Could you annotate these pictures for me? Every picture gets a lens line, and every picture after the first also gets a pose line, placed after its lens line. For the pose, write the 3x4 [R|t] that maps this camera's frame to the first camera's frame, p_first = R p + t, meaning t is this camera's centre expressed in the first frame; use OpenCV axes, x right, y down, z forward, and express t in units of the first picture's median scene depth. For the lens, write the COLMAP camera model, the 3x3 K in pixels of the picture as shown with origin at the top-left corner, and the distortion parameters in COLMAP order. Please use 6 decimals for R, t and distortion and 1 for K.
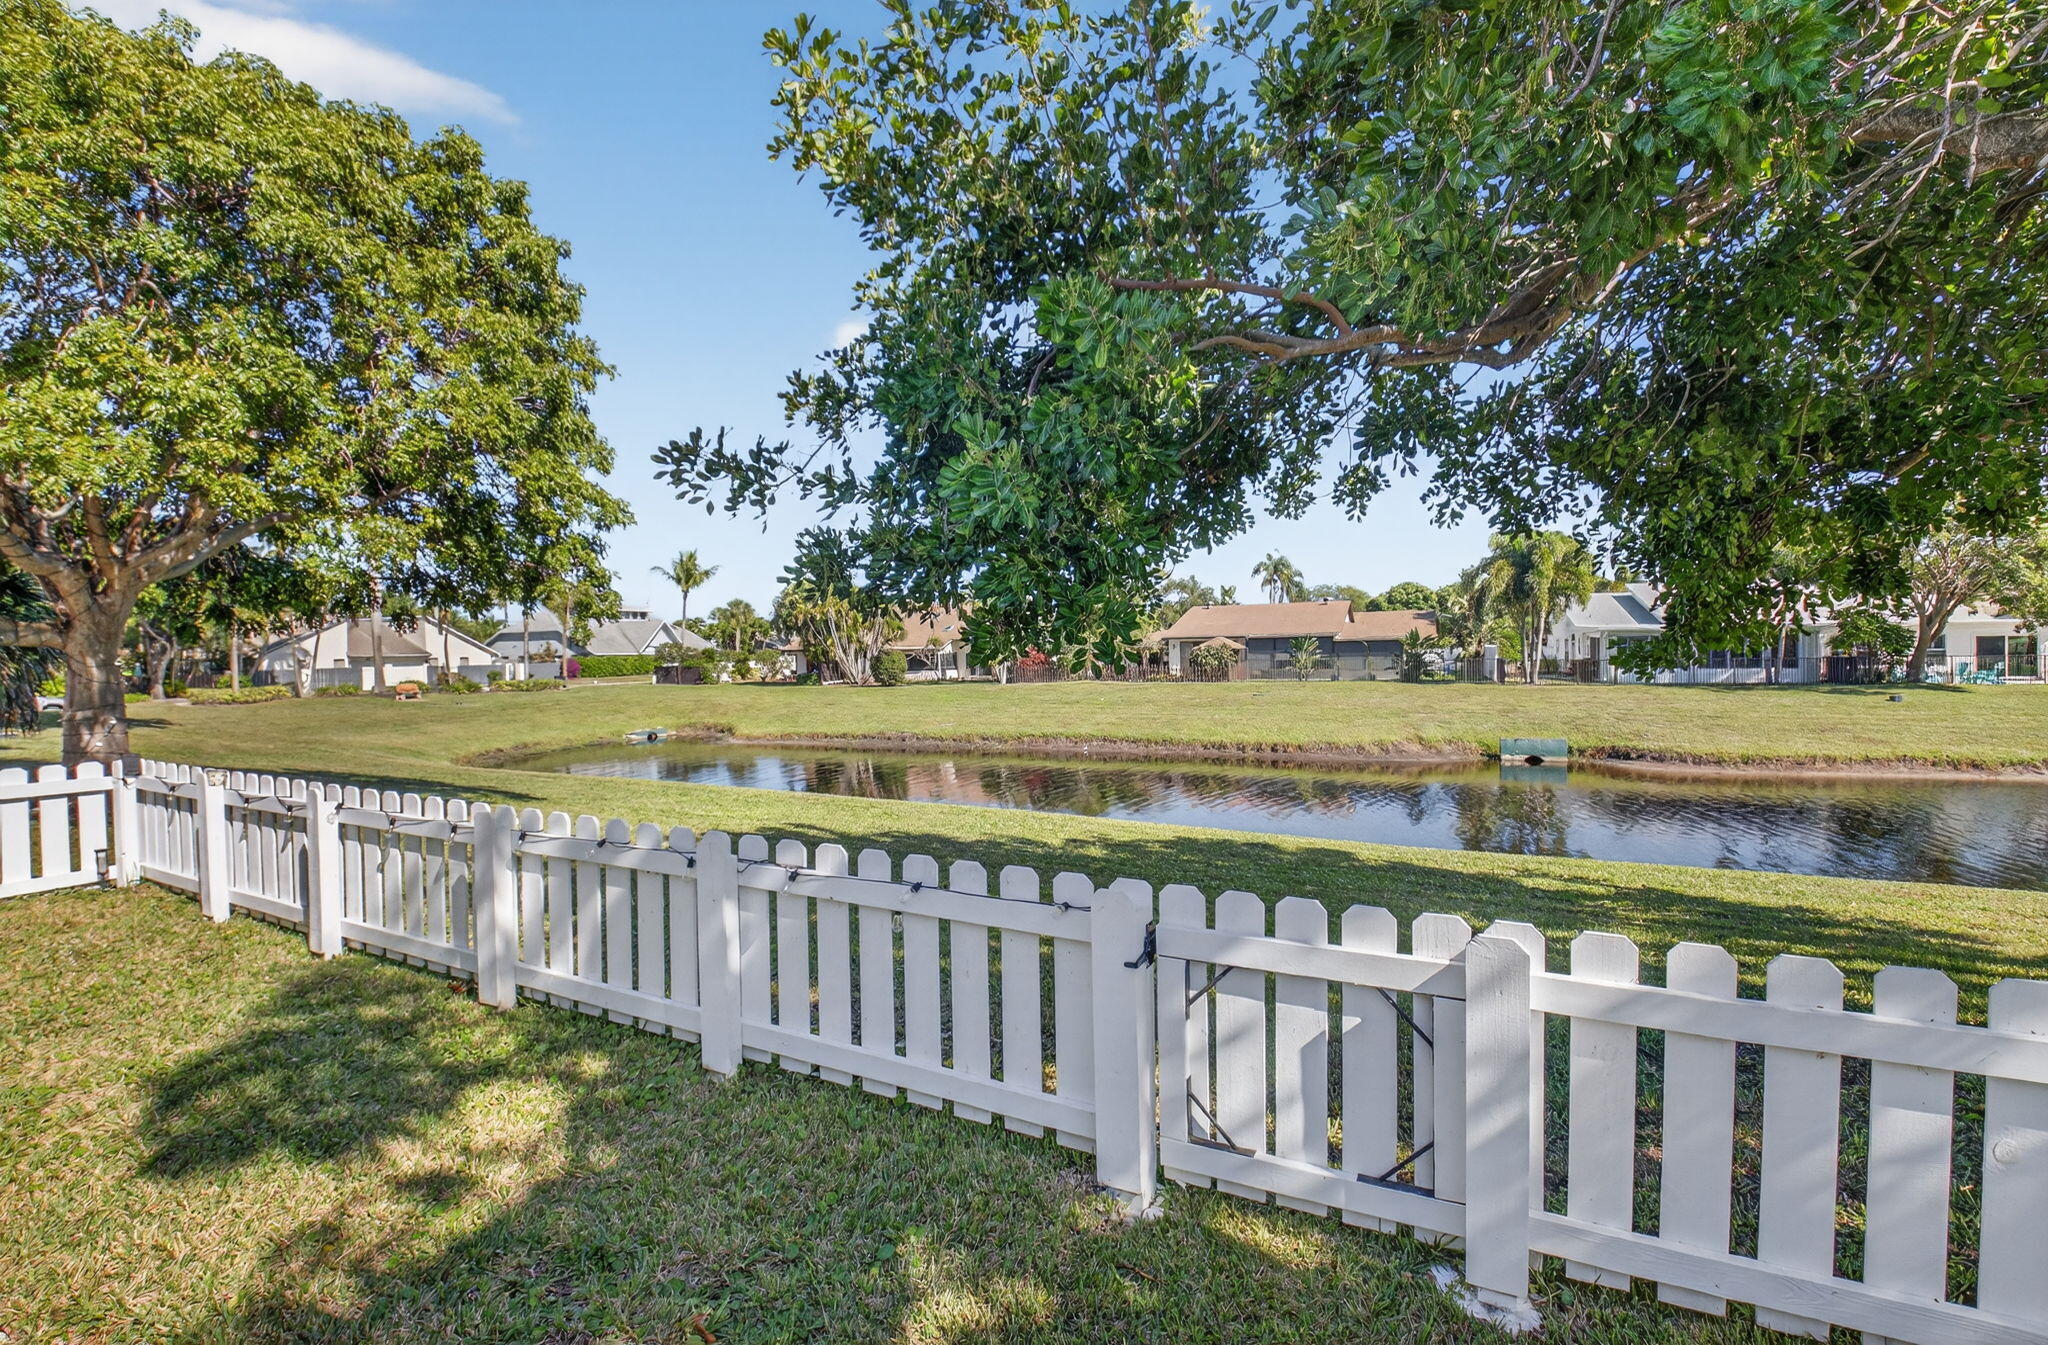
lens RADIAL K [[892.8, 0, 999.1], [0, 892.8, 669.1], [0, 0, 1]] dist [-0.003089, -0.014188]
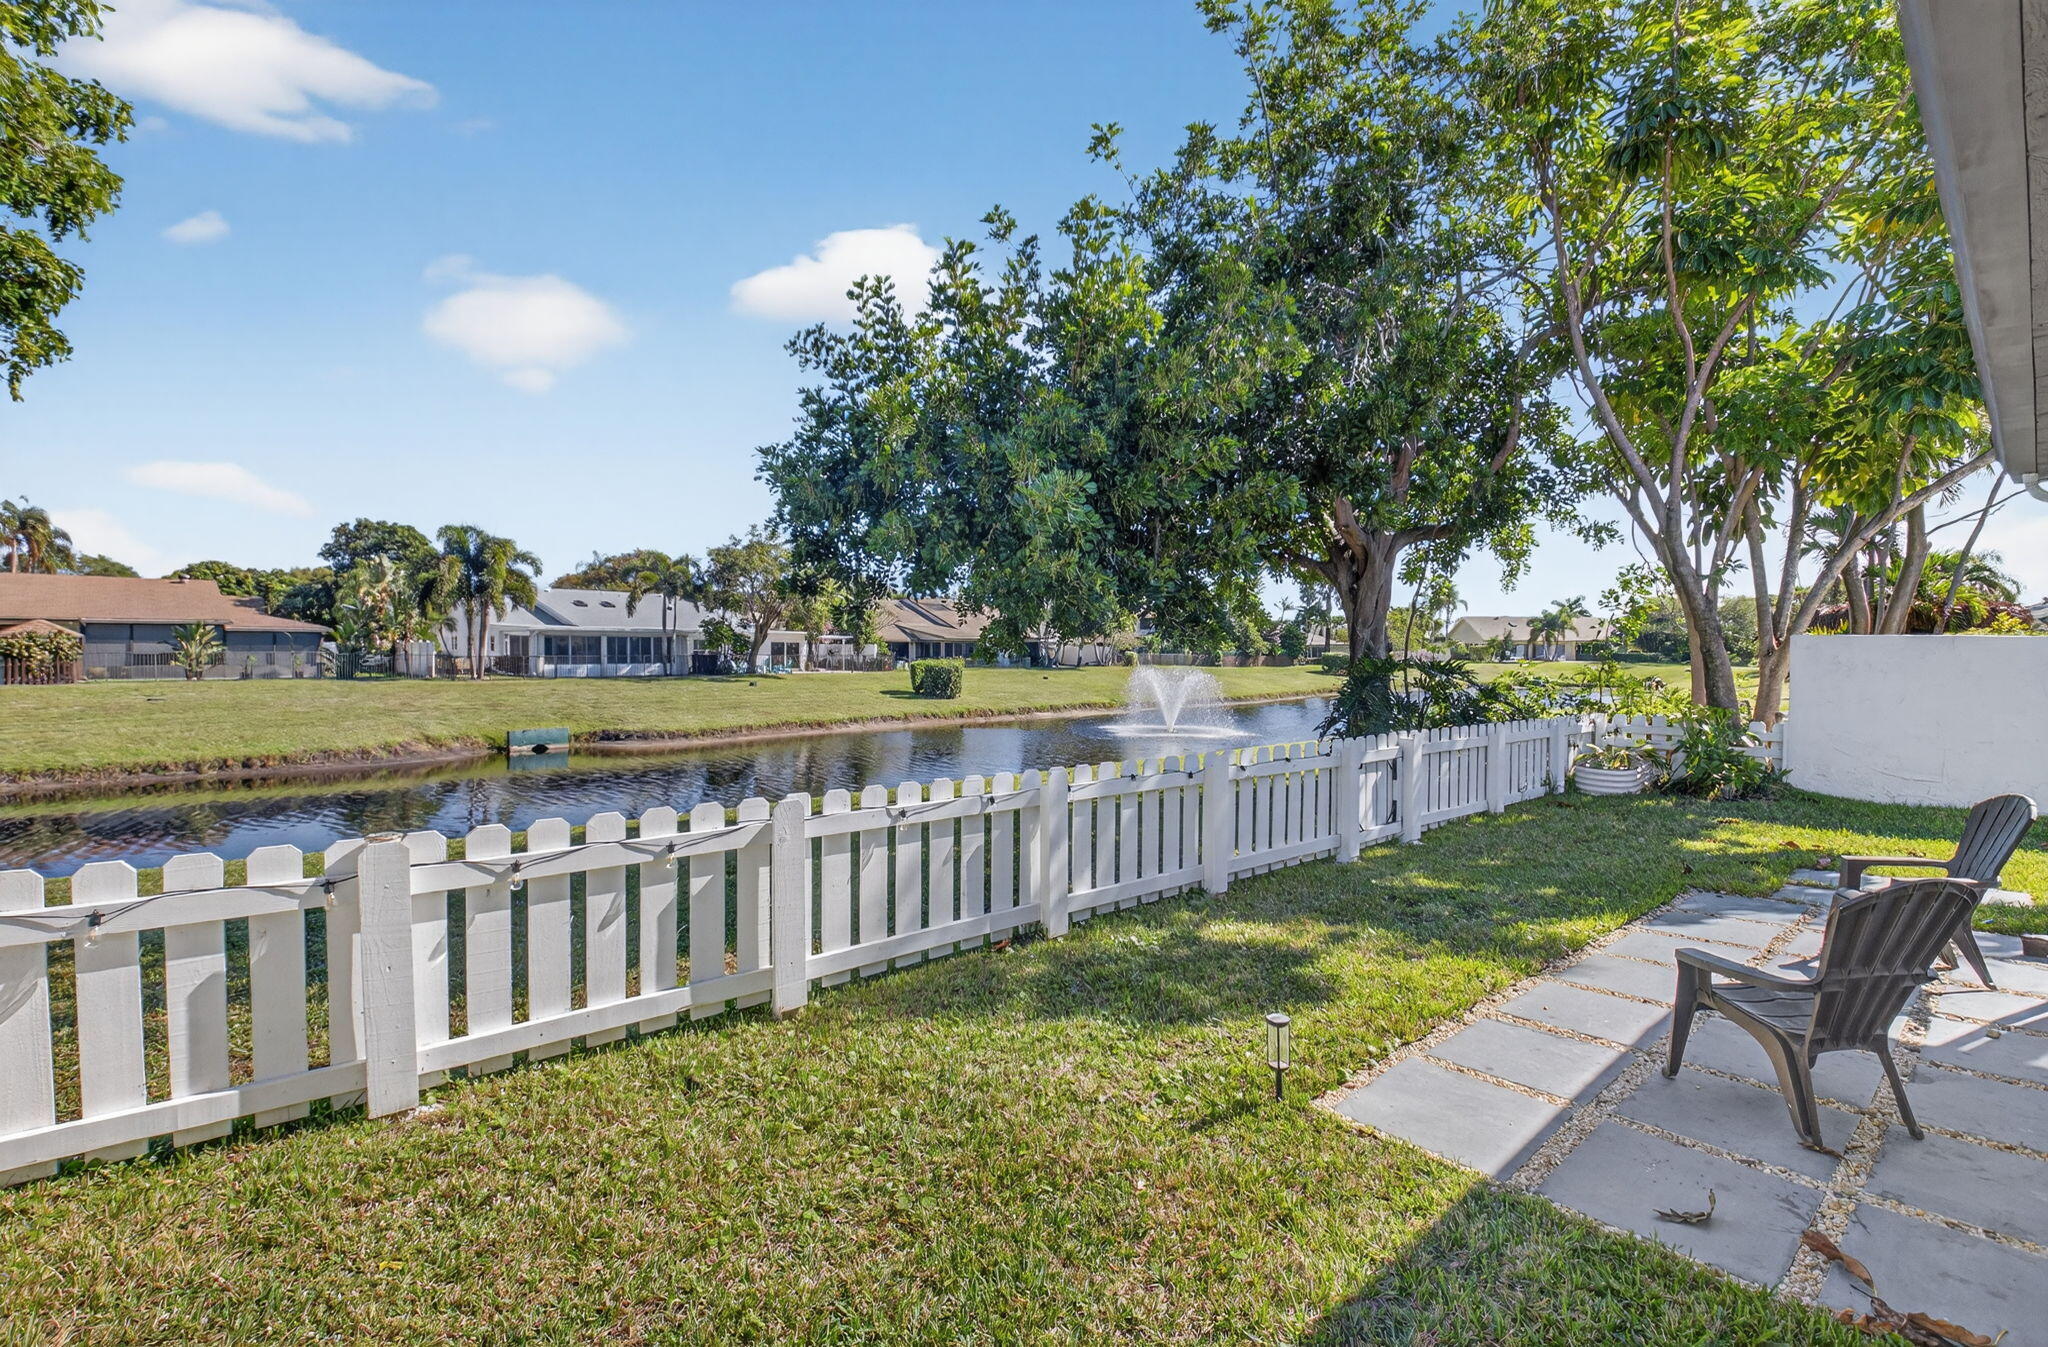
lens RADIAL K [[891.7, 0, 1031.6], [0, 891.7, 647.0], [0, 0, 1]] dist [-0.009170, -0.000277]
pose [[0.348003, 0.017204, 0.937335, -0.713490], [0.005514, 0.999777, -0.020397, 0.020650], [-0.937477, 0.012267, 0.347831, 0.281898]]
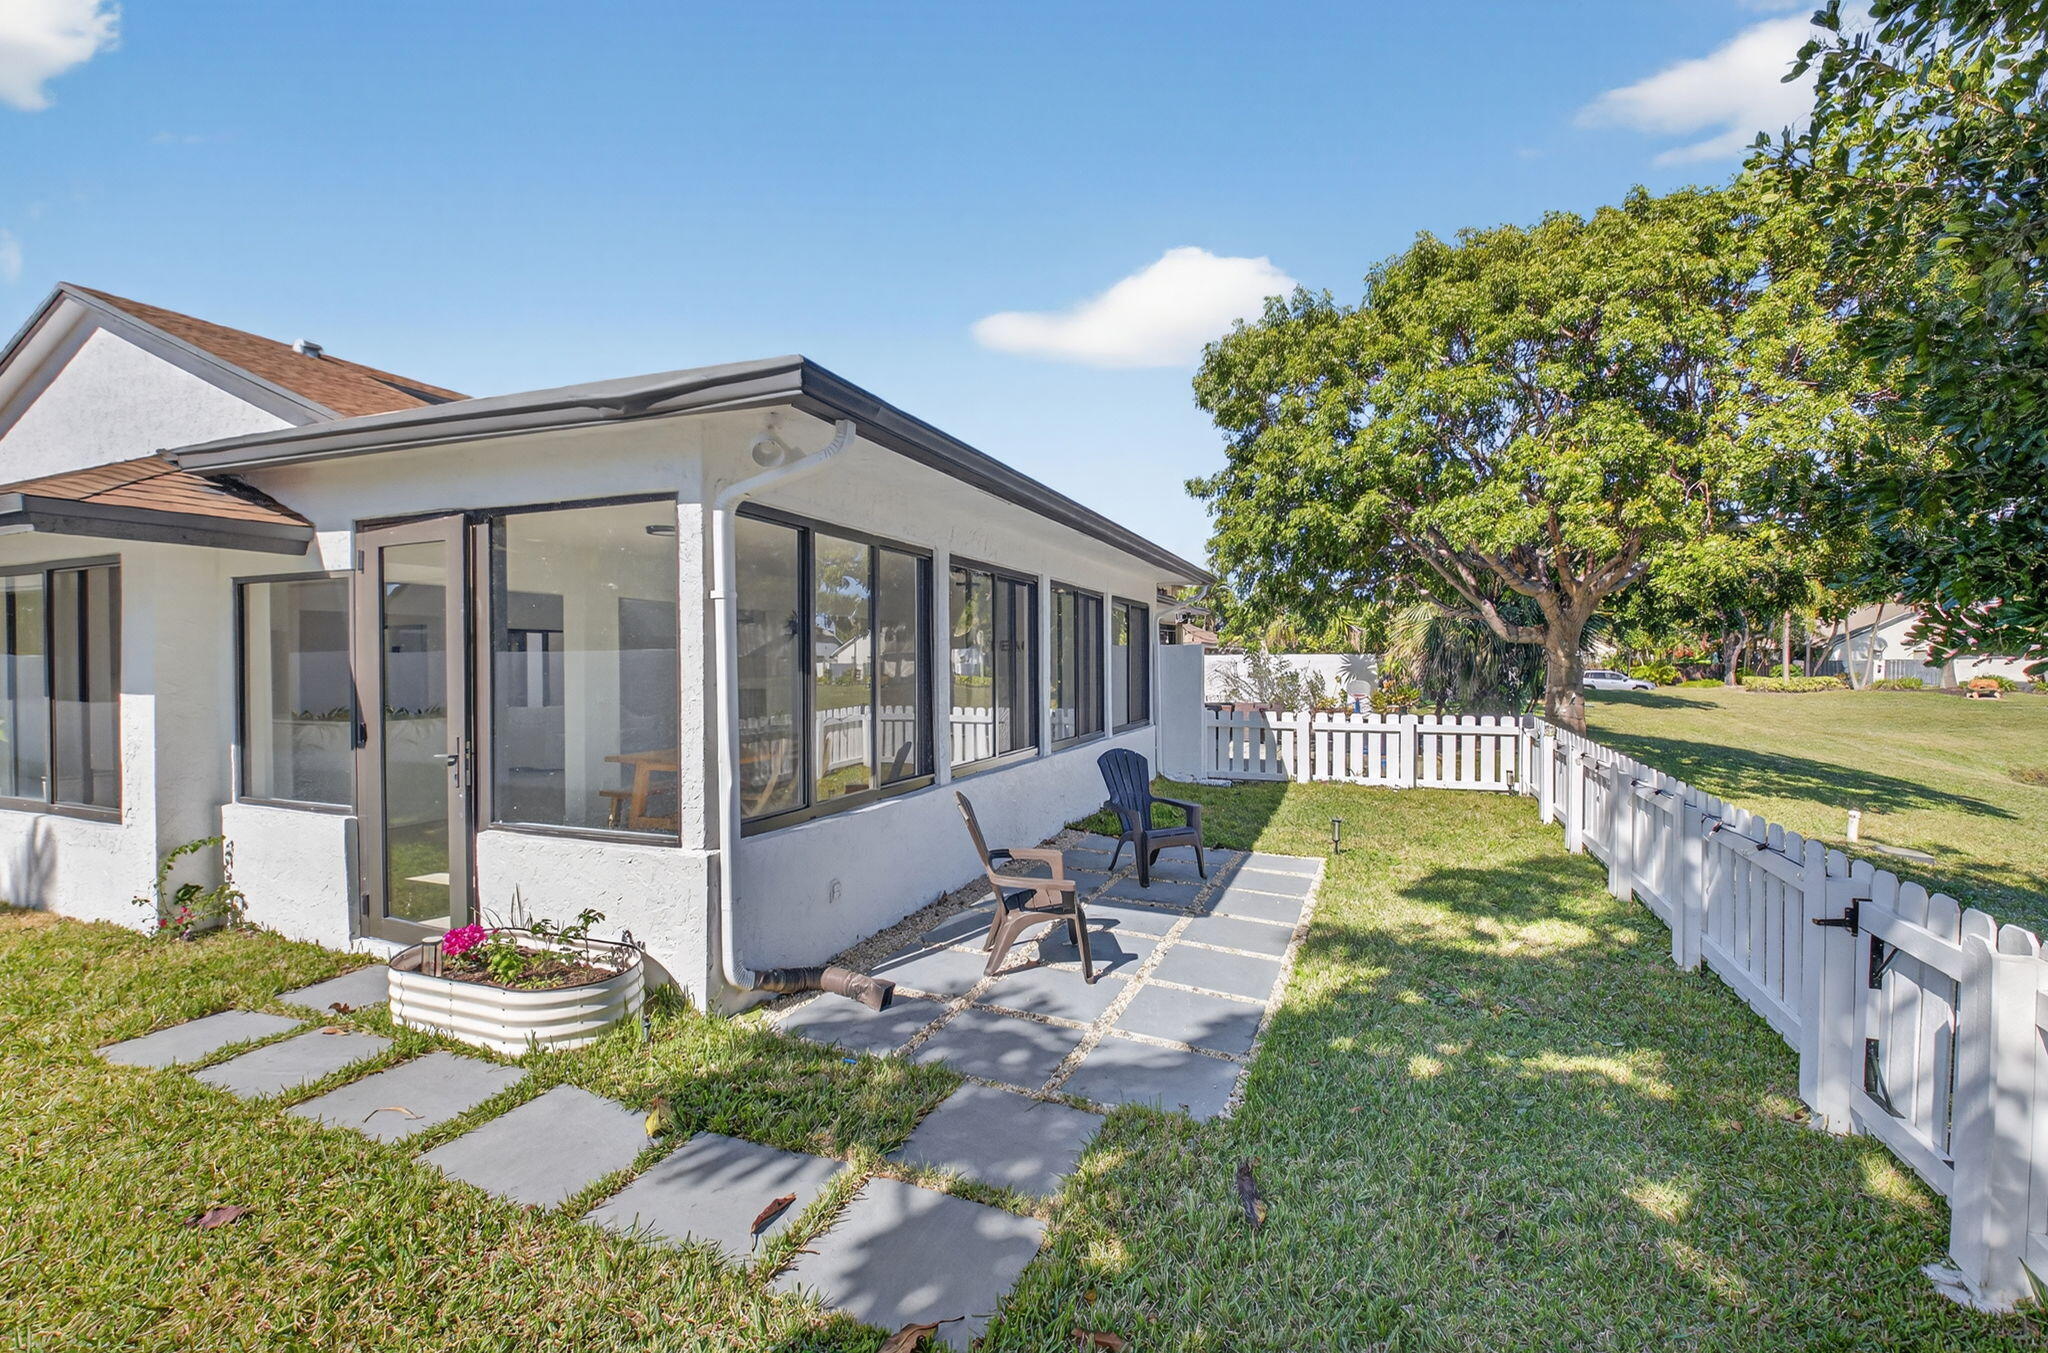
lens RADIAL K [[891.7, 0, 1031.6], [0, 891.7, 650.0], [0, 0, 1]] dist [-0.009170, -0.000277]
pose [[0.127659, 0.004879, -0.991806, 0.338632], [-0.014490, 0.999890, 0.003054, -0.006243], [0.991712, 0.013982, 0.127716, -0.061566]]
